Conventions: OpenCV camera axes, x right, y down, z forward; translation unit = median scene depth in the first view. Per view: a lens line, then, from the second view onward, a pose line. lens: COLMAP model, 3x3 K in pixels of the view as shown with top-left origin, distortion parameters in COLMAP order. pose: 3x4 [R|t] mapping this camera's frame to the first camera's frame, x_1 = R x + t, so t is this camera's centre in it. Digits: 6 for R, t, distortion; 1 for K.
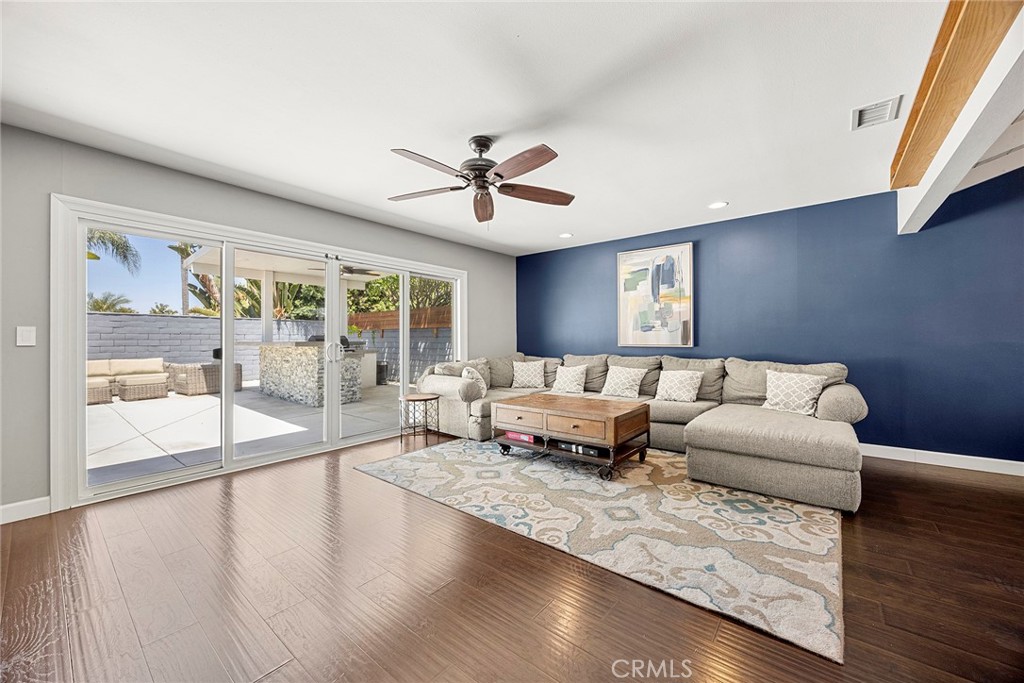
lens RADIAL K [[395.1, 0, 507.2], [0, 395.1, 340.9], [0, 0, 1]] dist [-0.002334, 0.000682]
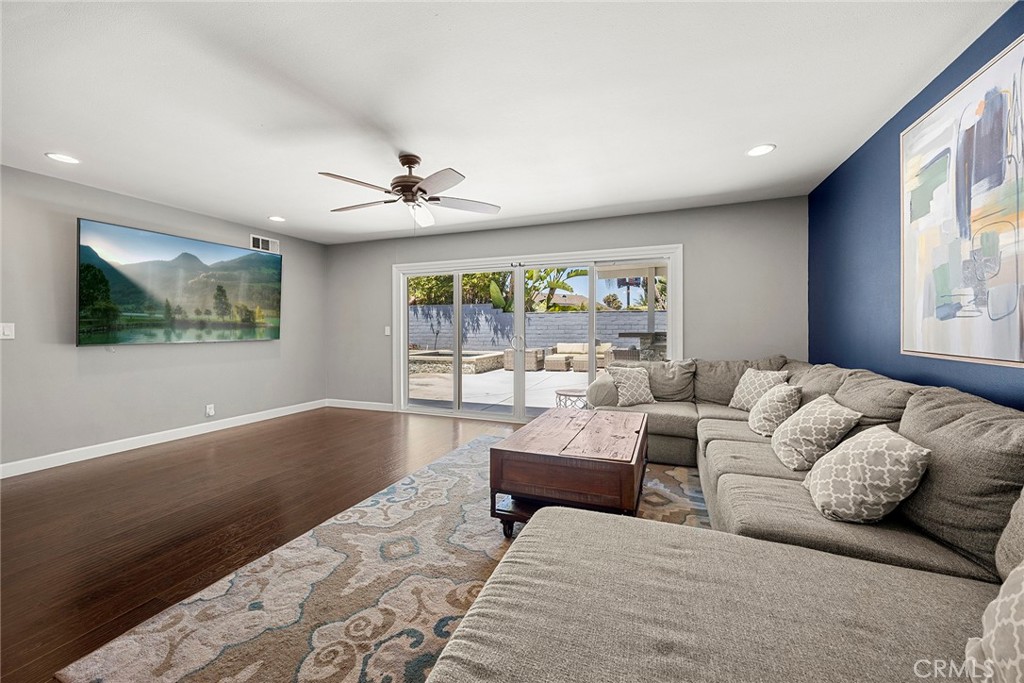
lens RADIAL K [[395.1, 0, 506.6], [0, 395.1, 332.8], [0, 0, 1]] dist [-0.002334, 0.000682]
pose [[0.299499, 0.012141, -0.954019, 1.107214], [-0.001862, 0.999925, 0.012141, -0.027661], [0.954095, -0.001860, 0.299499, 0.934232]]
